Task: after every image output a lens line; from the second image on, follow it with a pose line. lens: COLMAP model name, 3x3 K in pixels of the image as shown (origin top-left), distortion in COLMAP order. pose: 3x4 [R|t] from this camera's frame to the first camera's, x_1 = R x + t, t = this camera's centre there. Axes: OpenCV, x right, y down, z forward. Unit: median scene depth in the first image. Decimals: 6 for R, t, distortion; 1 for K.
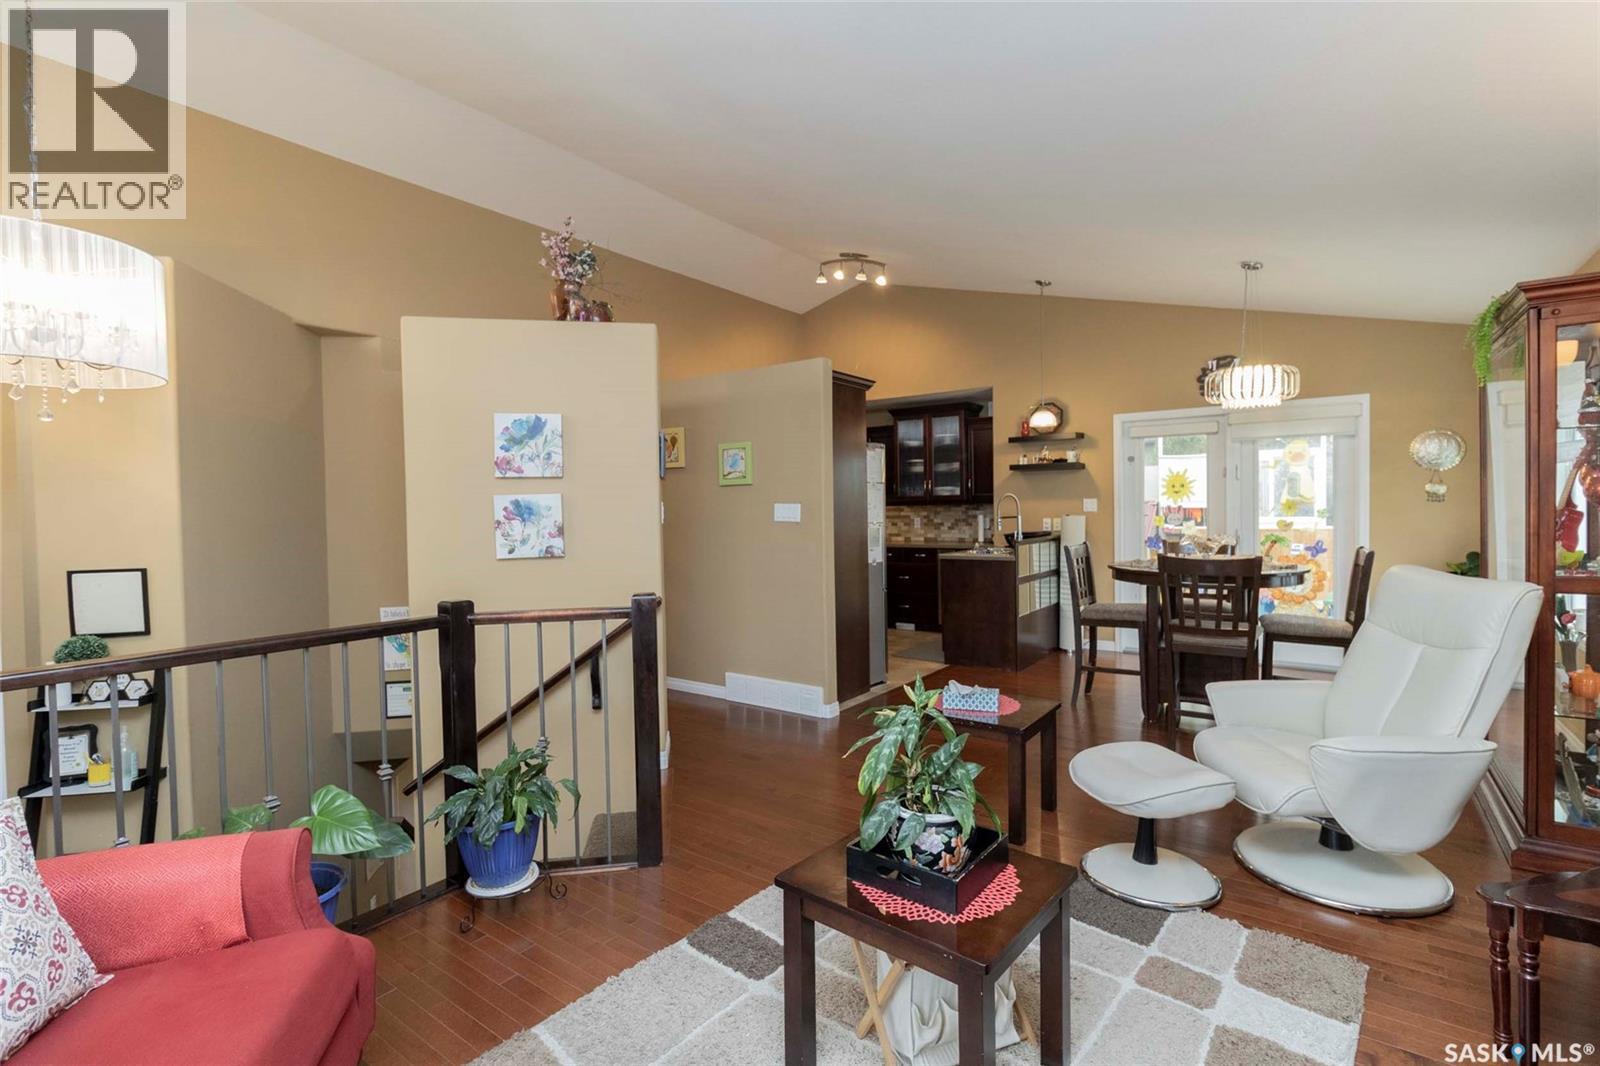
lens RADIAL K [[741.4, 0, 801.2], [0, 741.4, 530.7], [0, 0, 1]] dist [0.001325, 0.000583]
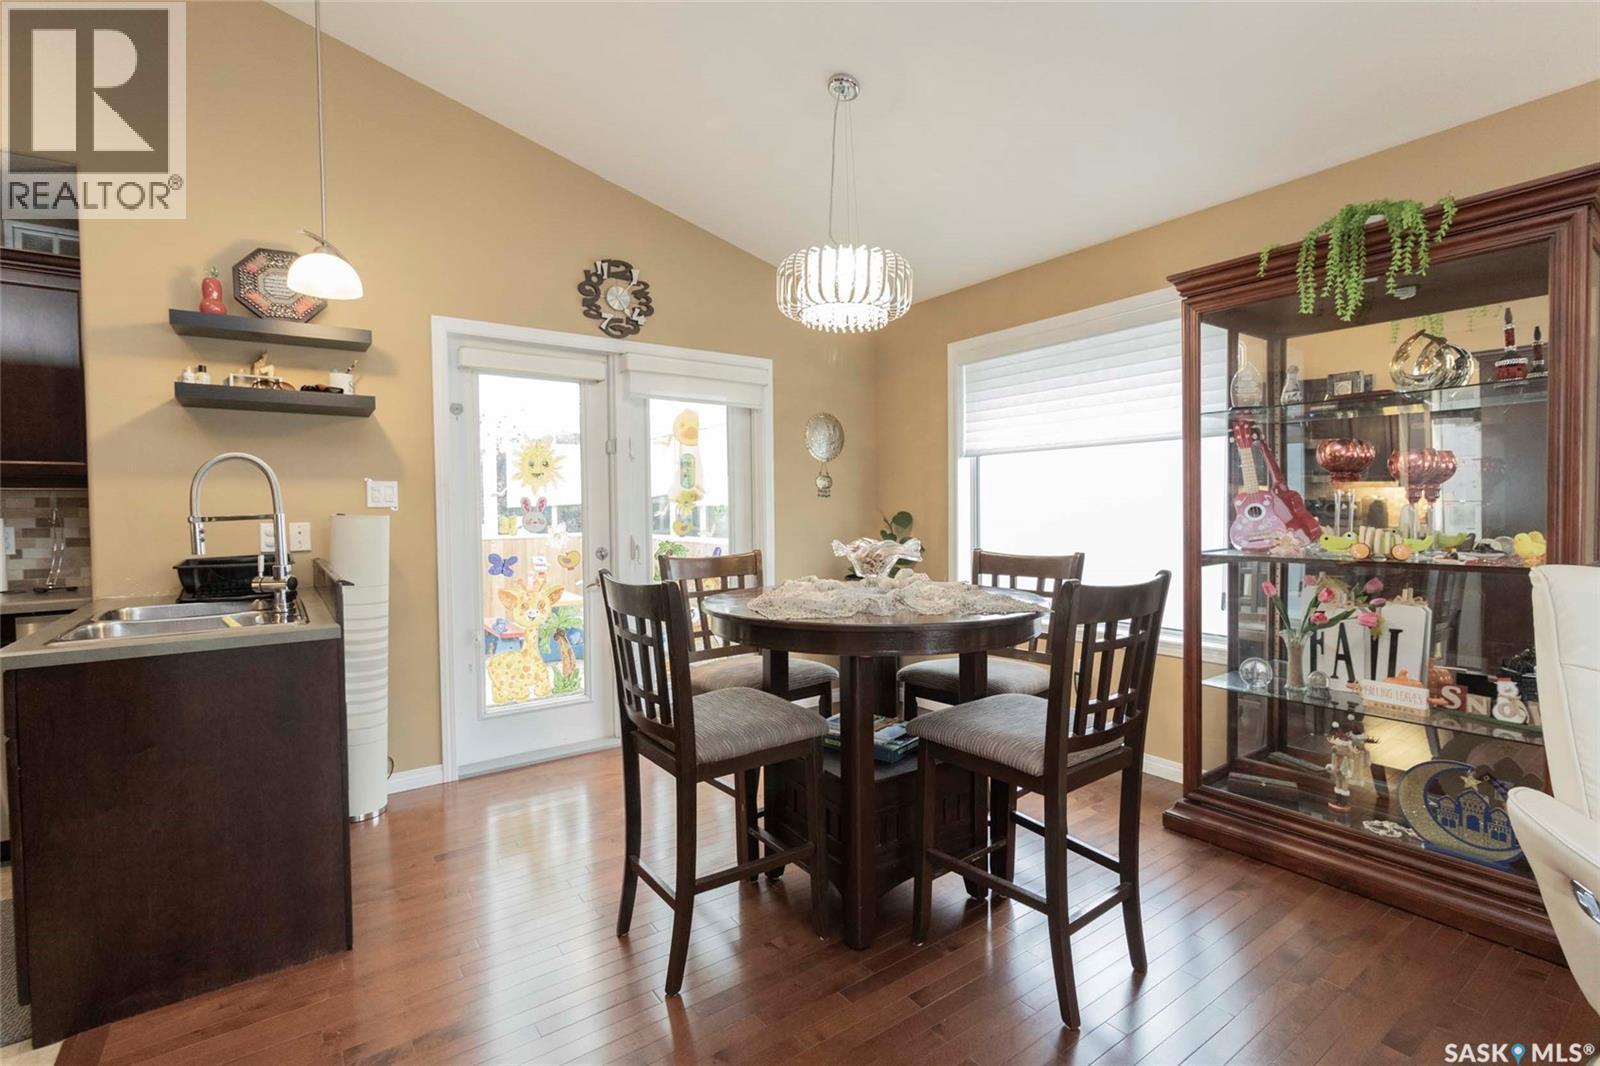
lens RADIAL K [[741.4, 0, 805.5], [0, 741.4, 523.8], [0, 0, 1]] dist [0.001325, 0.000583]
pose [[0.305304, -0.015800, 0.952124, 0.018747], [0.023662, 0.999679, 0.009002, -0.014197], [-0.951961, 0.019781, 0.305580, 0.621469]]
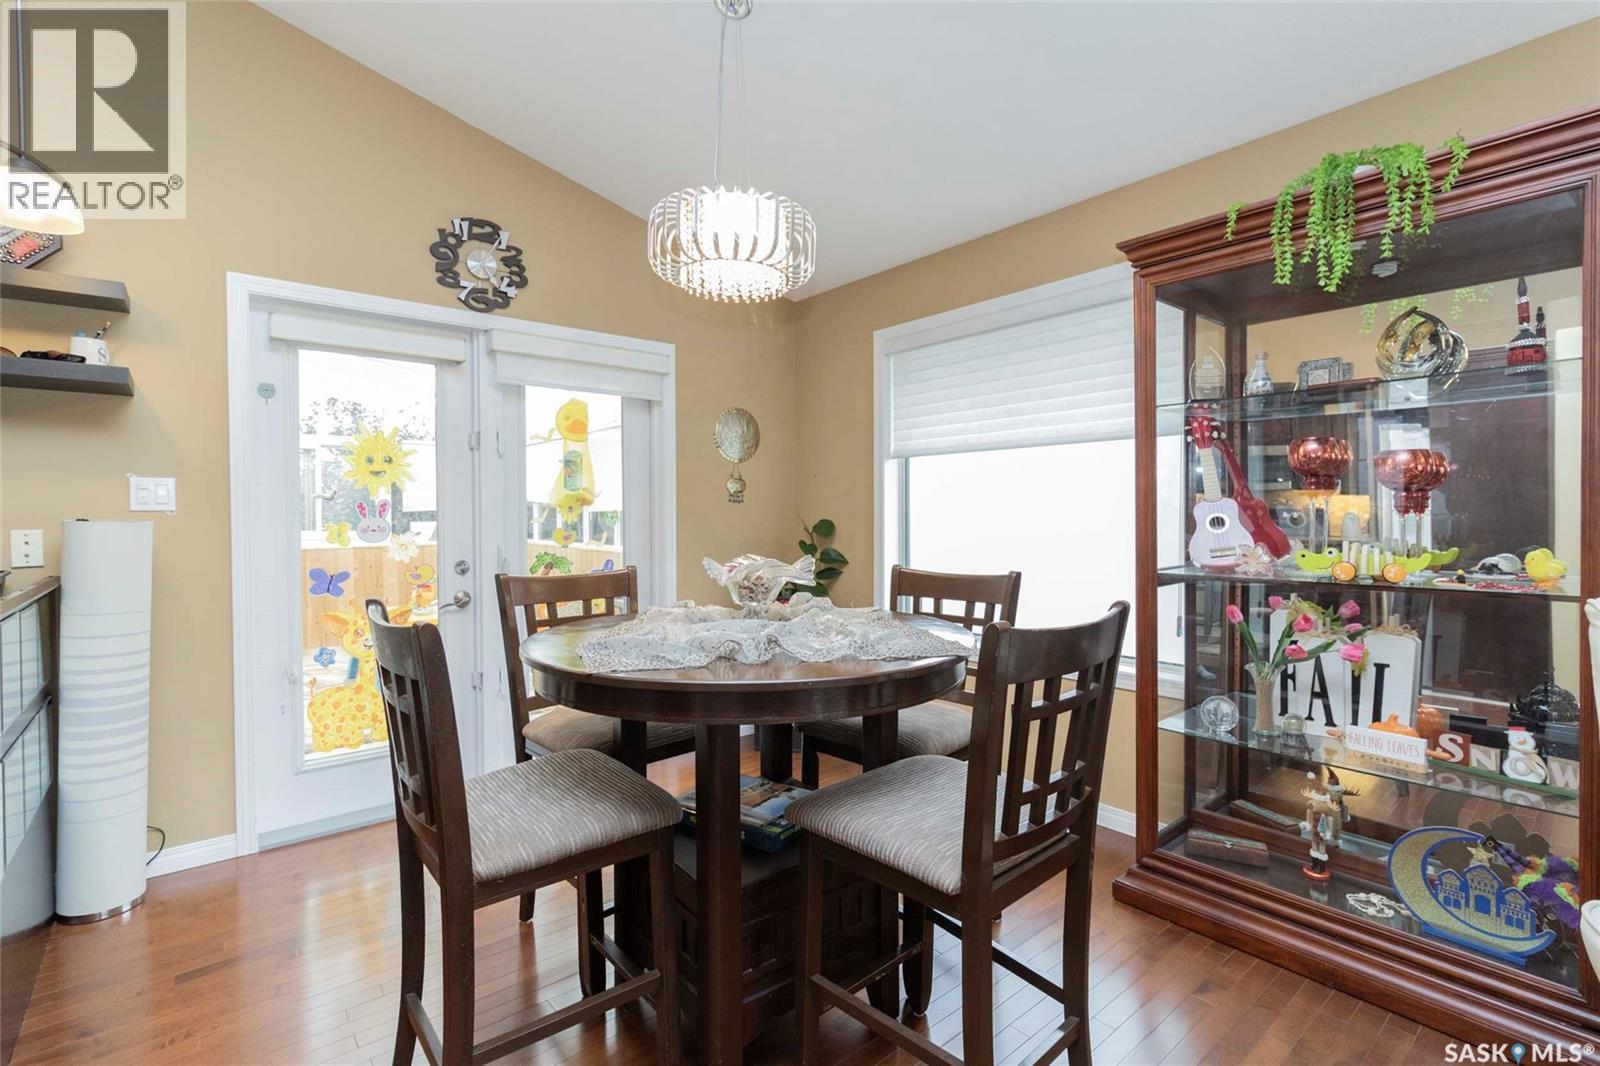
lens RADIAL K [[741.4, 0, 806.4], [0, 741.4, 518.7], [0, 0, 1]] dist [0.001325, 0.000583]
pose [[0.237091, 0.000289, 0.971487, 0.106297], [0.018303, 0.999821, -0.004765, -0.015171], [-0.971315, 0.018911, 0.237044, 0.614529]]
